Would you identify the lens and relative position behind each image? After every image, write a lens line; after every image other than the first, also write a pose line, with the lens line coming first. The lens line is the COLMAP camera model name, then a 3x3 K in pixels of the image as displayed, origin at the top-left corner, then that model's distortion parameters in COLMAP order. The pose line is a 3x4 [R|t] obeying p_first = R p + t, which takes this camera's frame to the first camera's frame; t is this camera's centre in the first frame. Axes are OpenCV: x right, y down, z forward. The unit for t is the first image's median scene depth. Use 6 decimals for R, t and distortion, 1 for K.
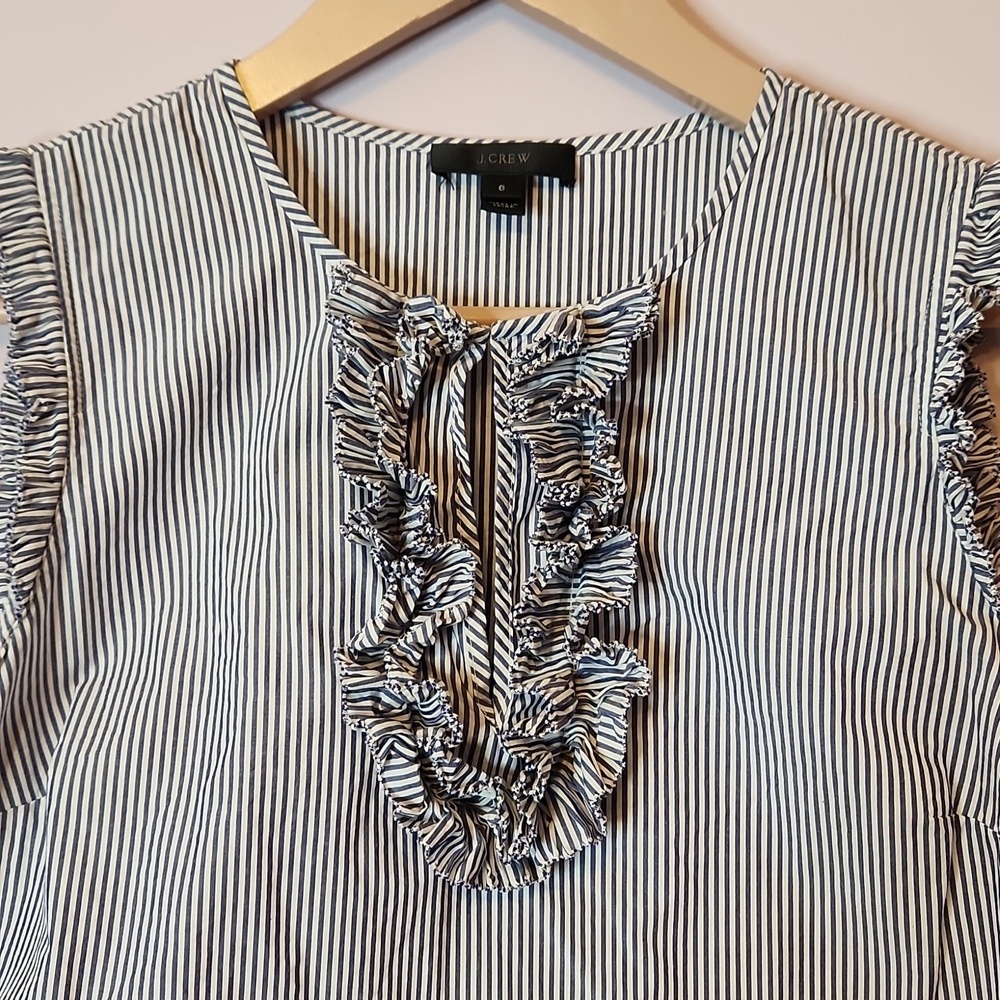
lens RADIAL K [[1555.8, 0, 500.0], [0, 1555.8, 500.0], [0, 0, 1]] dist [0.140364, -0.494403]
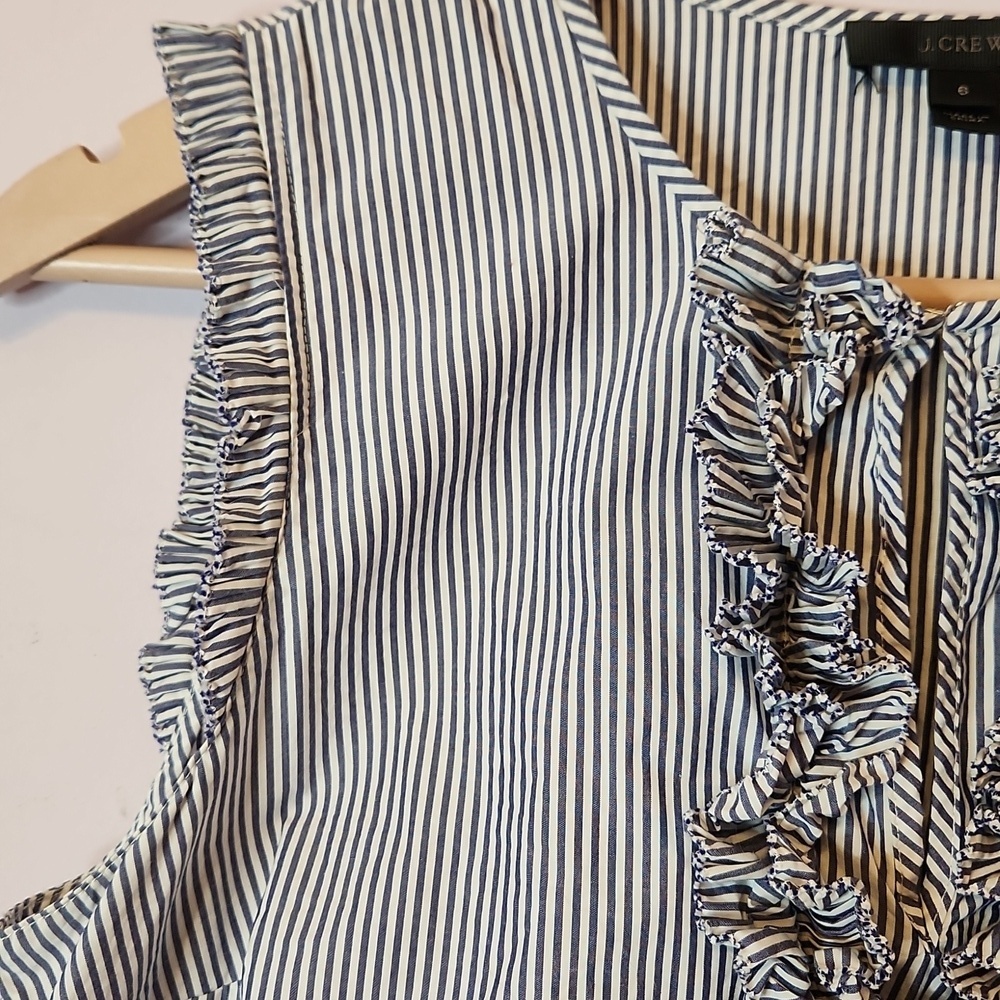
lens RADIAL K [[1722.0, 0, 500.0], [0, 1722.0, 500.0], [0, 0, 1]] dist [0.078890, -0.232050]
pose [[0.993810, 0.035419, -0.105299, -0.109738], [-0.031390, 0.998719, 0.039676, -0.057982], [0.106569, -0.036125, 0.993649, 0.286986]]
